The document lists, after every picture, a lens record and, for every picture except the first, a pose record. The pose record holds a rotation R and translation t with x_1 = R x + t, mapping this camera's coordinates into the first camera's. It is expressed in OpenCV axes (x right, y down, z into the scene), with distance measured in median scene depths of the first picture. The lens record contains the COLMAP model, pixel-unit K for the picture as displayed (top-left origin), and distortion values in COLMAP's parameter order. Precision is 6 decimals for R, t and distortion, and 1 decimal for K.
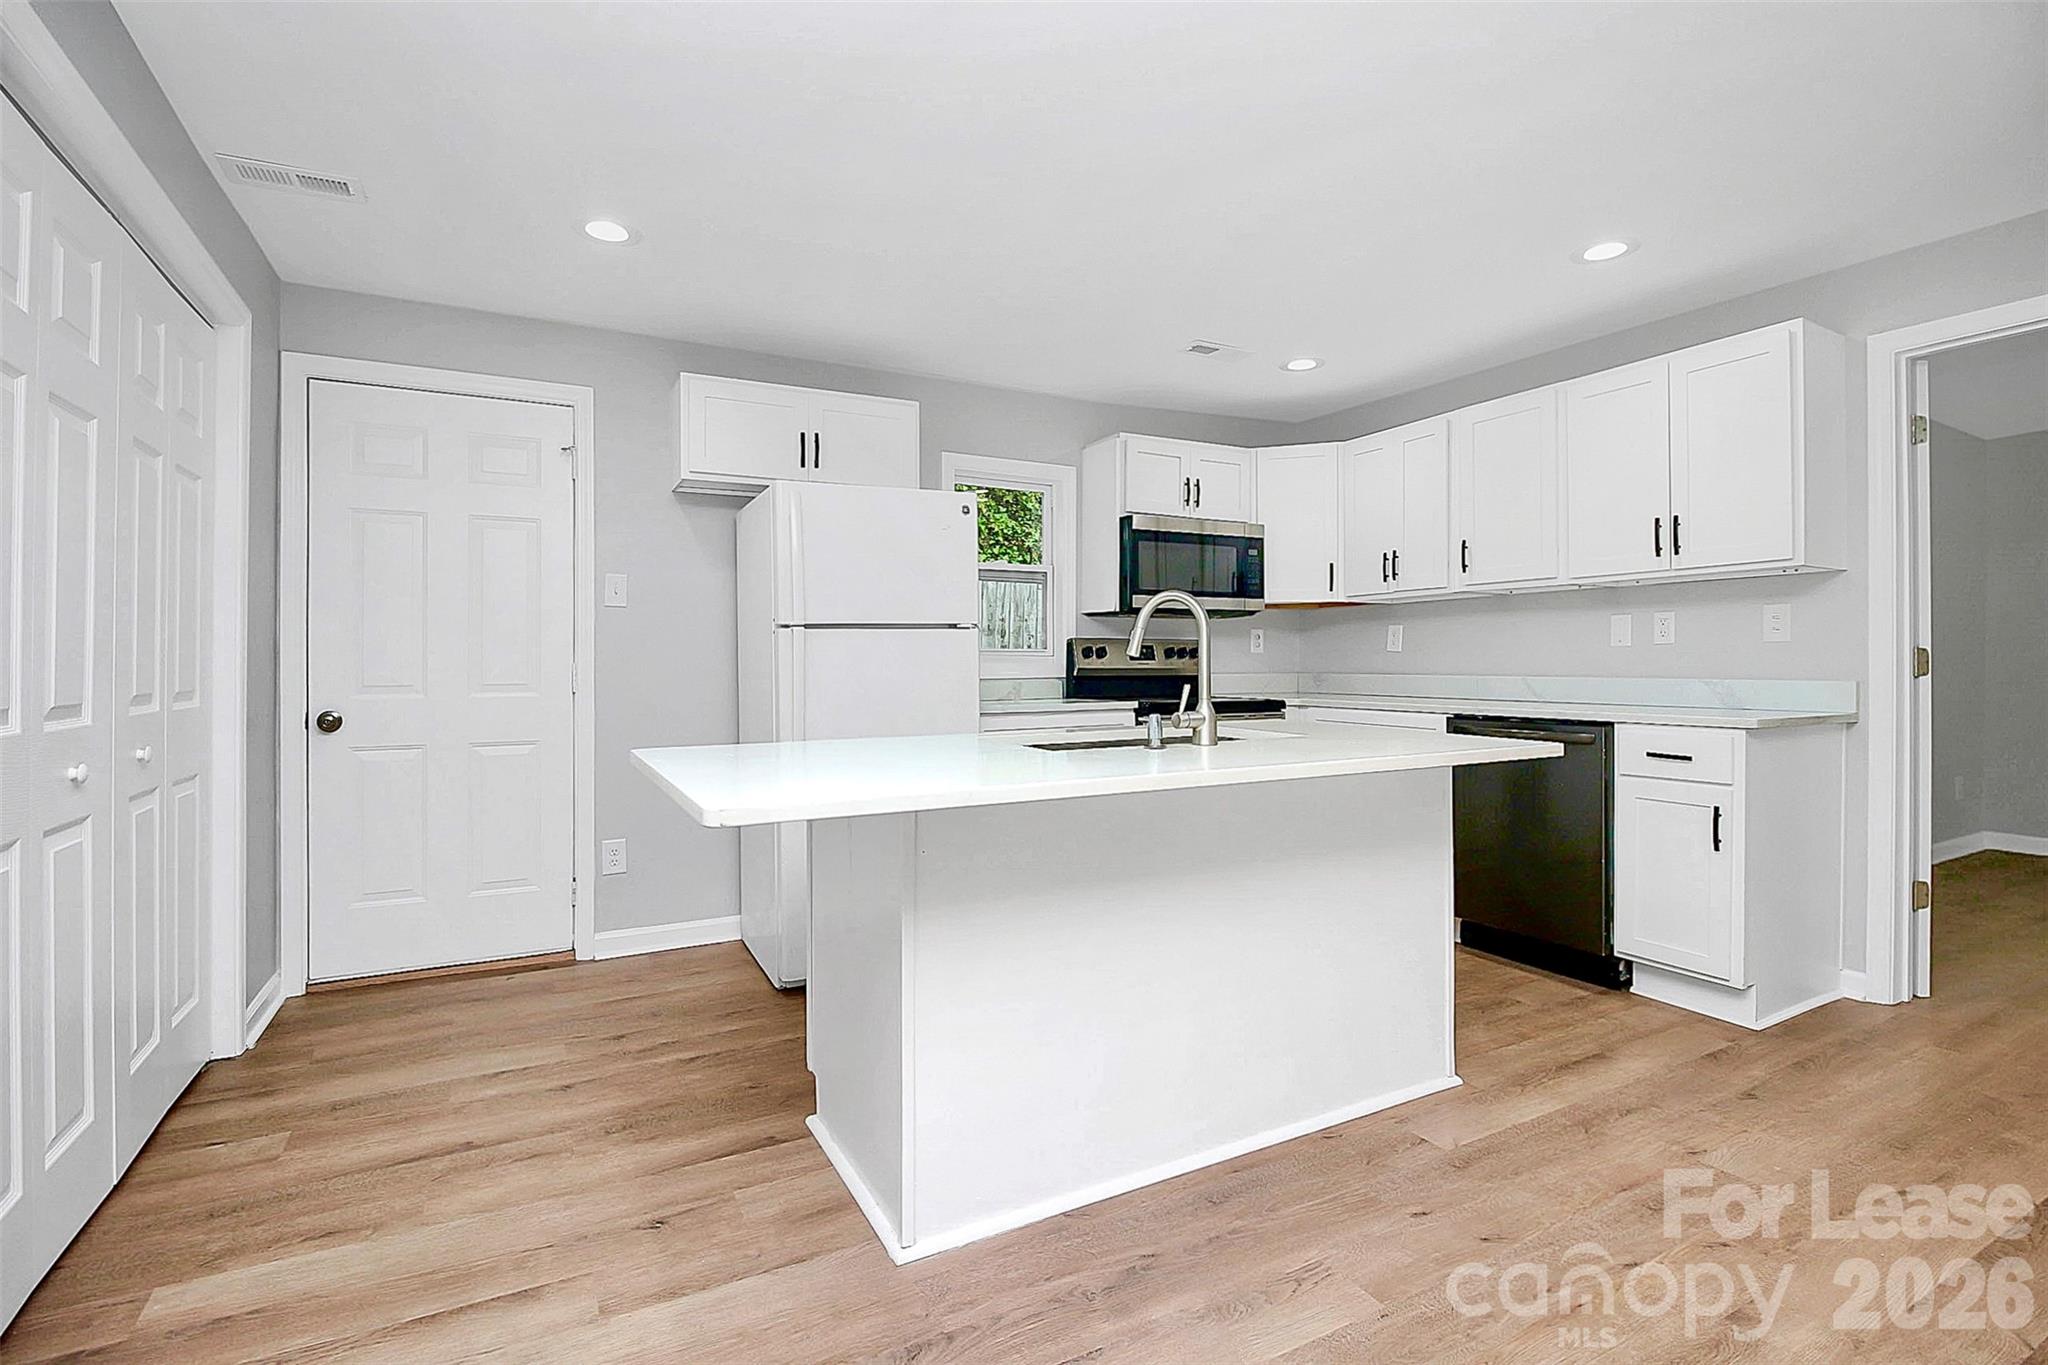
lens RADIAL K [[985.5, 0, 1020.6], [0, 985.5, 650.7], [0, 0, 1]] dist [-0.002607, -0.000043]
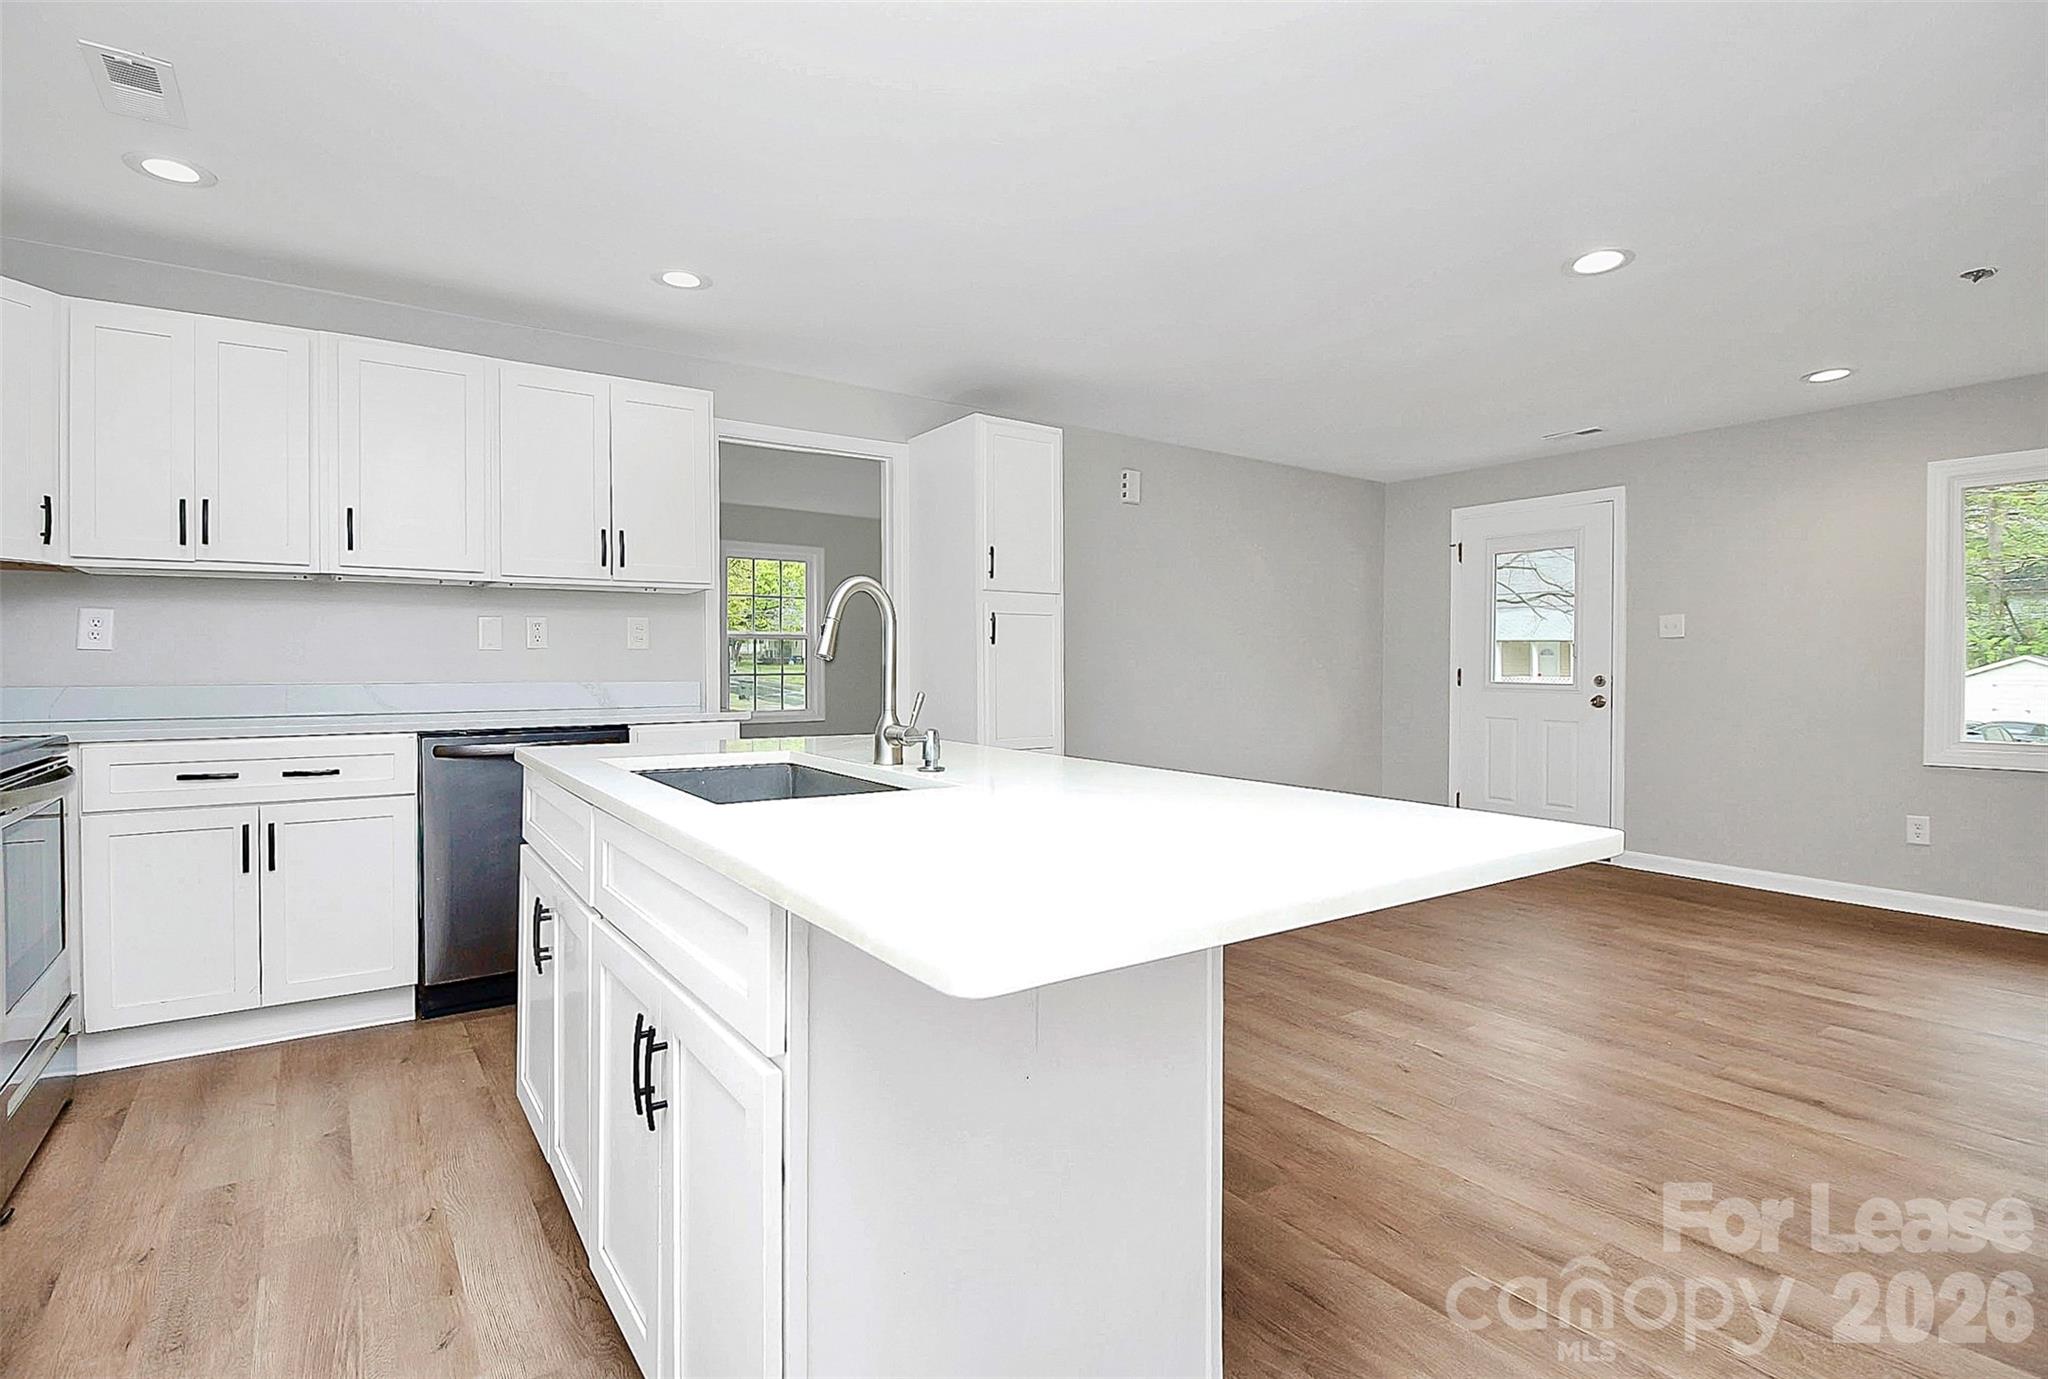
lens RADIAL K [[998.0, 0, 1024.0], [0, 998.0, 689.5], [0, 0, 1]] dist [-0.004470, -0.000357]
pose [[-0.130146, -0.016760, 0.991353, -0.355364], [-0.005344, 0.999854, 0.016202, 0.012805], [-0.991480, -0.003189, -0.130217, 0.534629]]
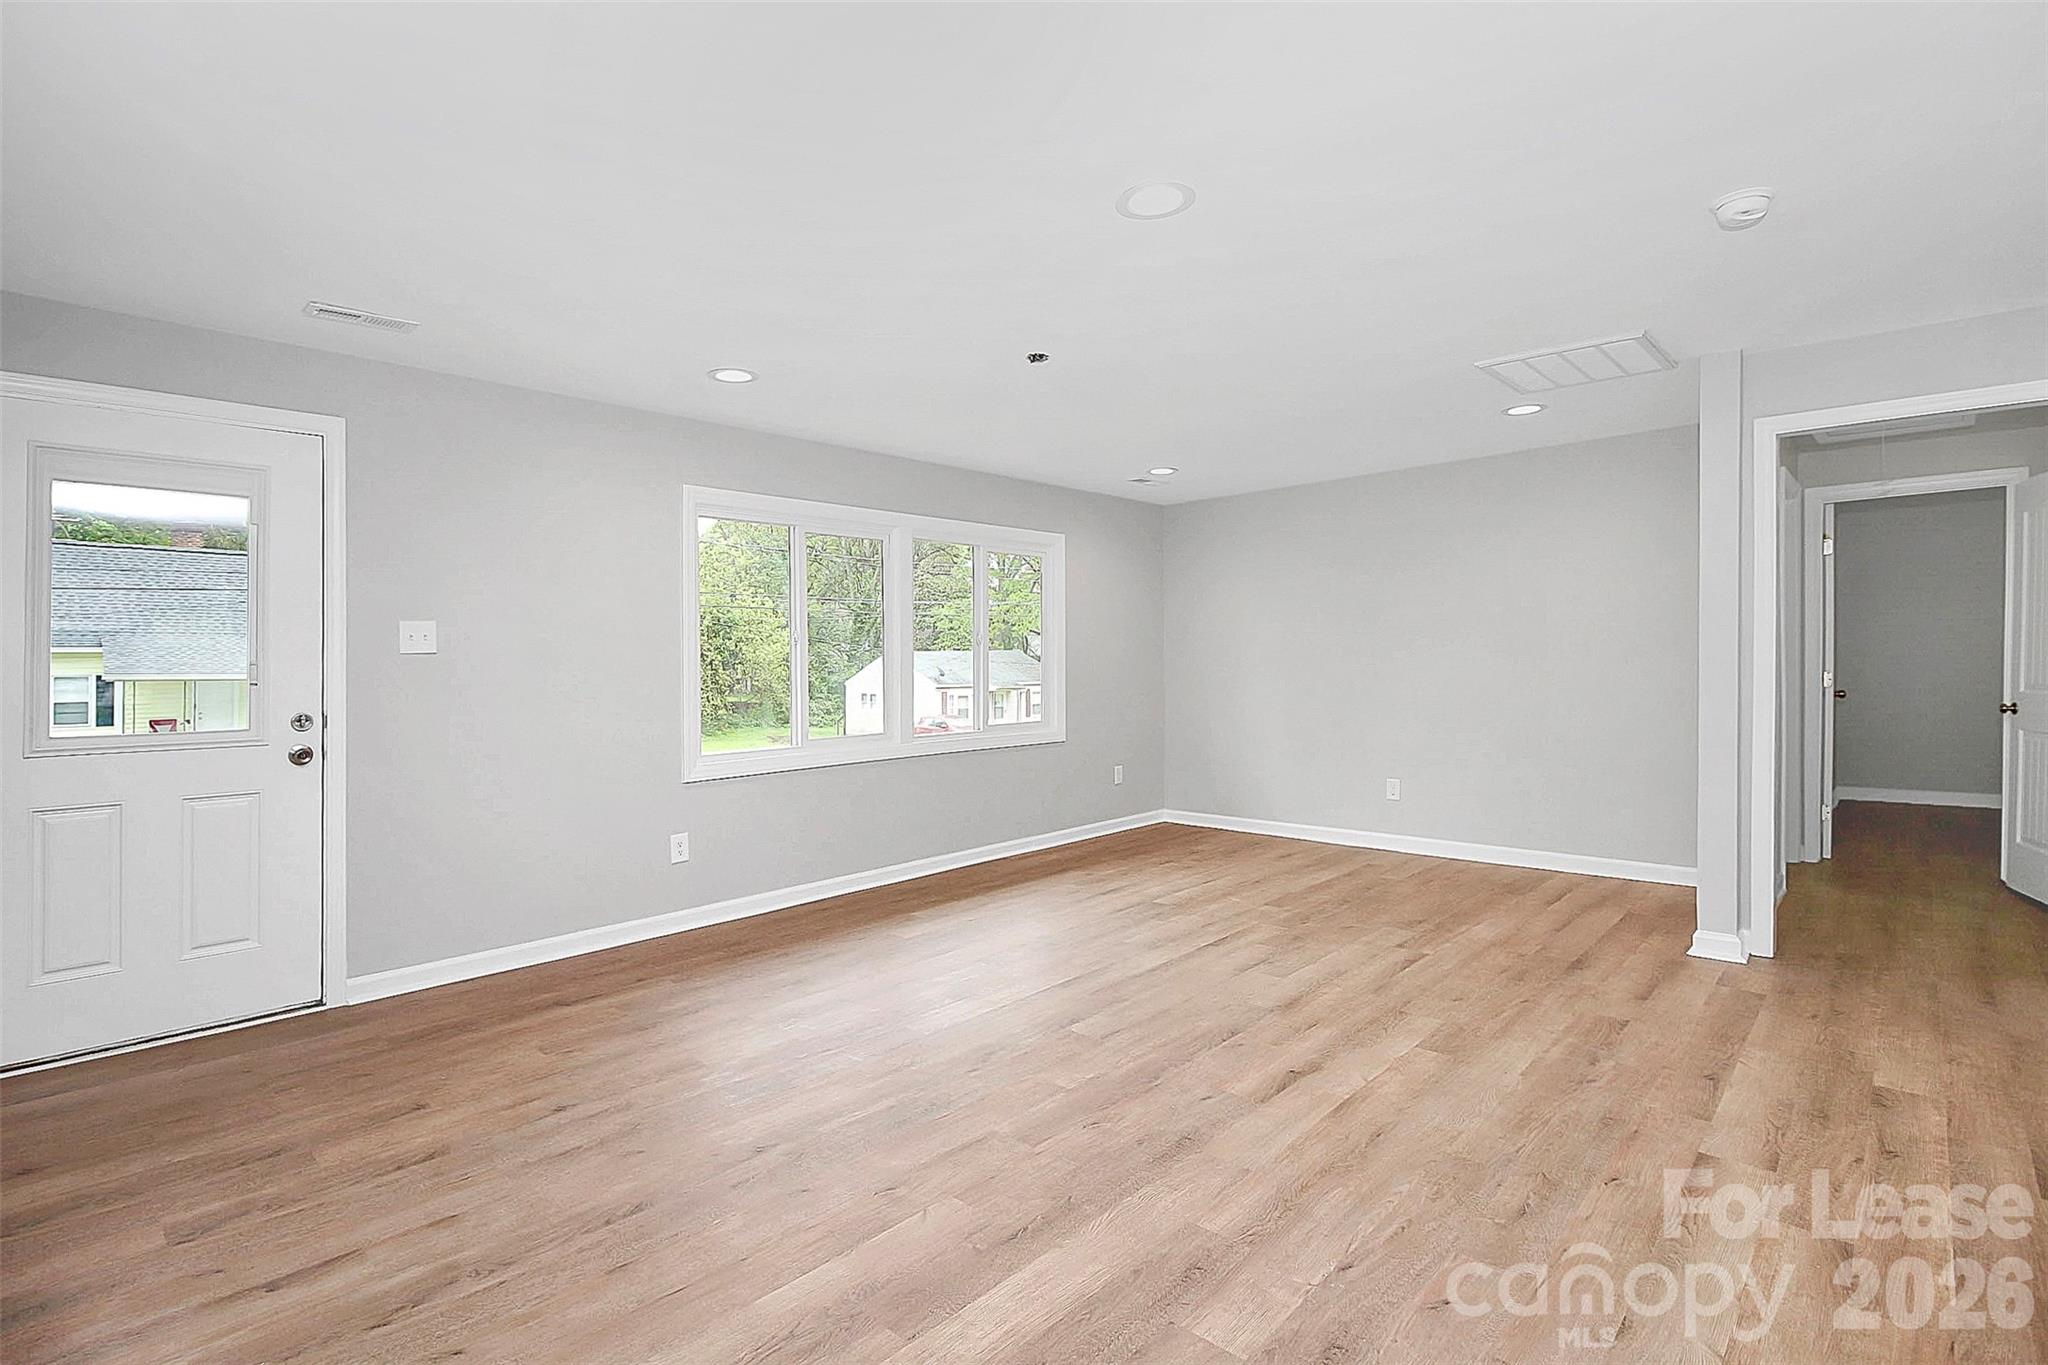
lens RADIAL K [[904.0, 0, 1055.8], [0, 904.0, 668.3], [0, 0, 1]] dist [0.016374, 0.000031]
pose [[-0.939693, 0.017234, -0.341584, 0.506963], [0.018244, 0.999834, 0.000257, -0.013399], [0.341531, -0.005990, -0.939851, 0.519000]]
